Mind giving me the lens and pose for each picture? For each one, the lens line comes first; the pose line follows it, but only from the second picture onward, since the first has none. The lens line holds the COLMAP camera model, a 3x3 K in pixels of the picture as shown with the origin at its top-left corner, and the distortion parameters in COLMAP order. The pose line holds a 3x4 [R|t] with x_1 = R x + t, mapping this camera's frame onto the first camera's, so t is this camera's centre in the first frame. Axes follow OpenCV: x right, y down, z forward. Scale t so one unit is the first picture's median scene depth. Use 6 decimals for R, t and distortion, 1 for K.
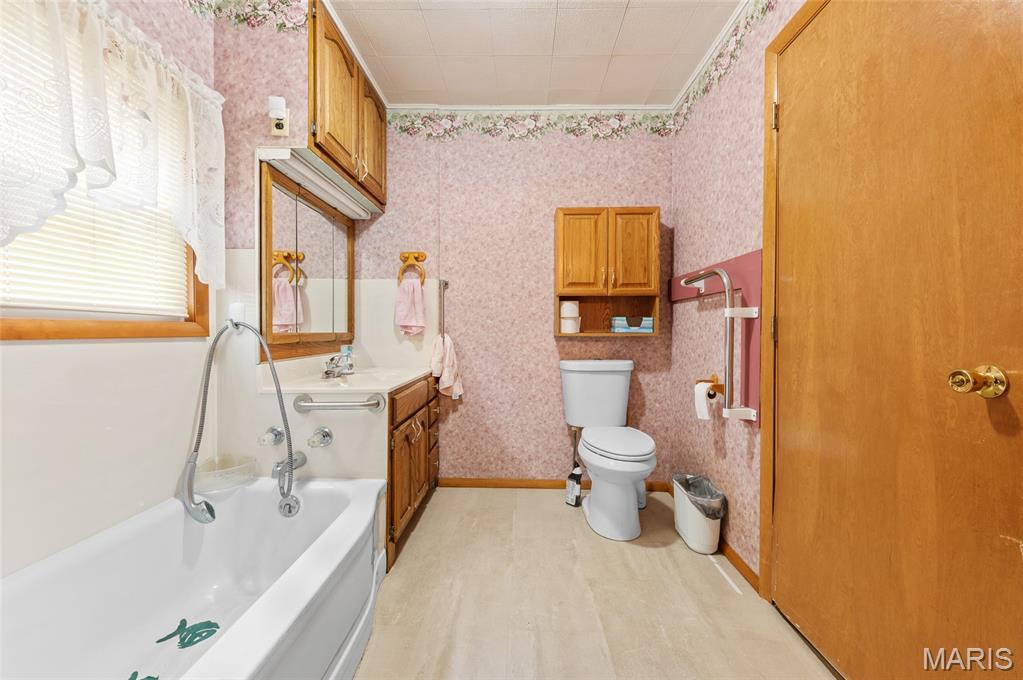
lens RADIAL K [[417.3, 0, 518.5], [0, 417.3, 334.0], [0, 0, 1]] dist [-0.002602, -0.000413]
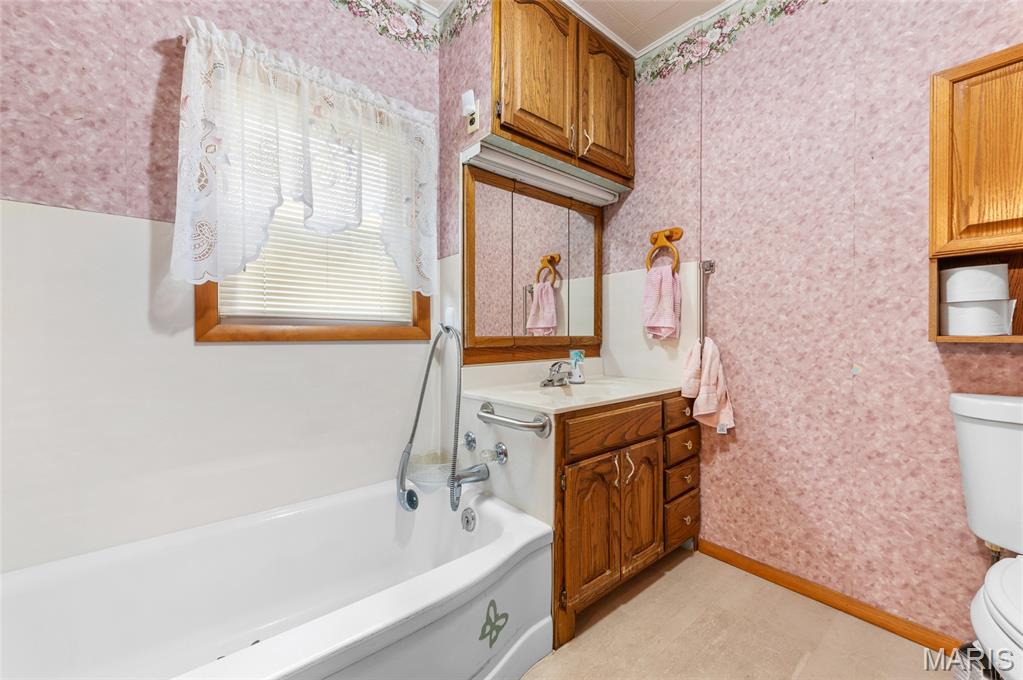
lens RADIAL K [[405.3, 0, 502.8], [0, 405.3, 339.3], [0, 0, 1]] dist [-0.000186, -0.000960]
pose [[0.636343, 0.004720, -0.771392, 0.131318], [-0.001997, 0.999988, 0.004471, 0.000377], [0.771404, -0.001305, 0.636345, 0.304207]]
